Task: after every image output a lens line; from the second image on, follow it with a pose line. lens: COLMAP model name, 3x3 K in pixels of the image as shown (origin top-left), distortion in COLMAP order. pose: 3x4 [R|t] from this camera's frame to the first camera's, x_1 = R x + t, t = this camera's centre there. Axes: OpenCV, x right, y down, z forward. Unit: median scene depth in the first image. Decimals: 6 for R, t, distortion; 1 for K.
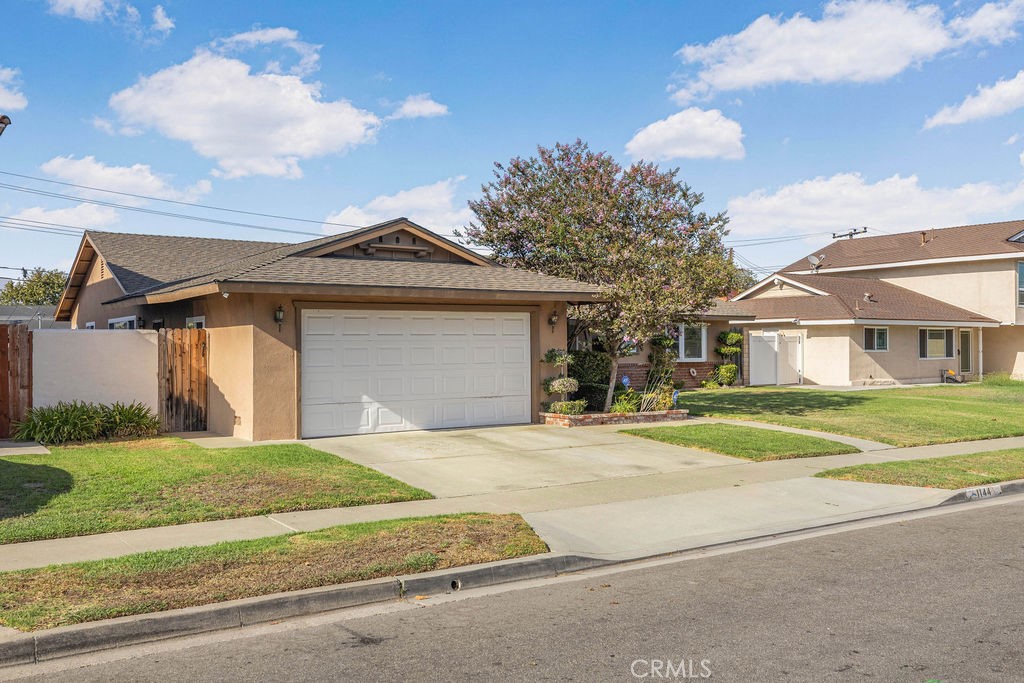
lens RADIAL K [[900.0, 0, 511.0], [0, 900.0, 341.5], [0, 0, 1]] dist [0.022608, 0.007185]
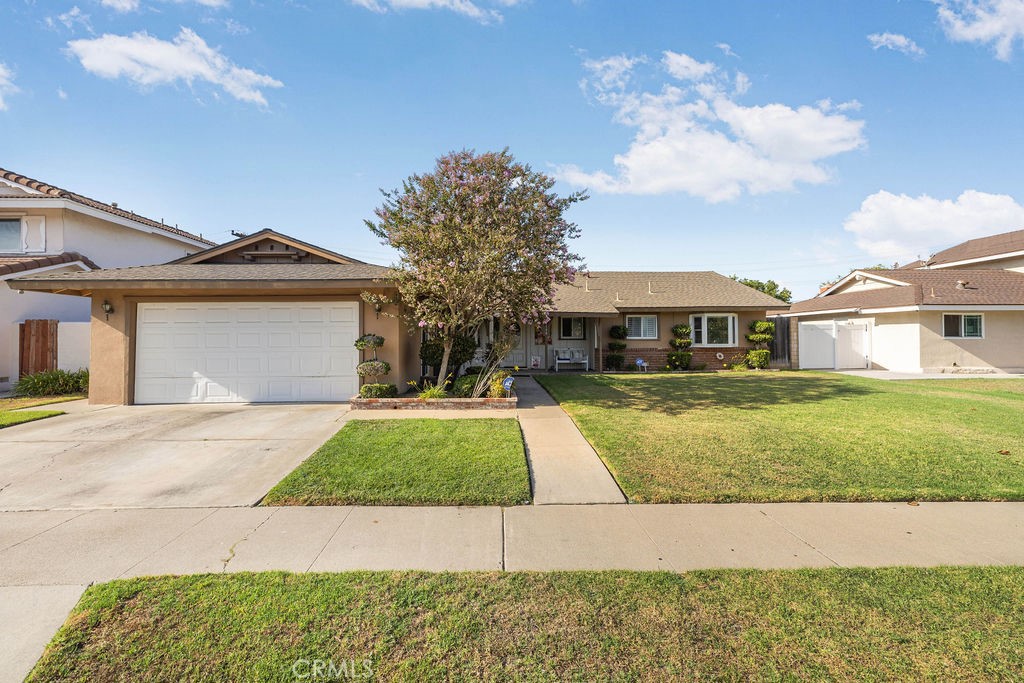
lens RADIAL K [[431.0, 0, 506.5], [0, 431.0, 327.9], [0, 0, 1]] dist [0.003275, 0.000079]
pose [[0.842256, -0.011771, -0.538949, 0.264921], [0.003663, 0.999863, -0.016113, 0.005727], [0.539065, 0.011597, 0.842184, 0.376919]]
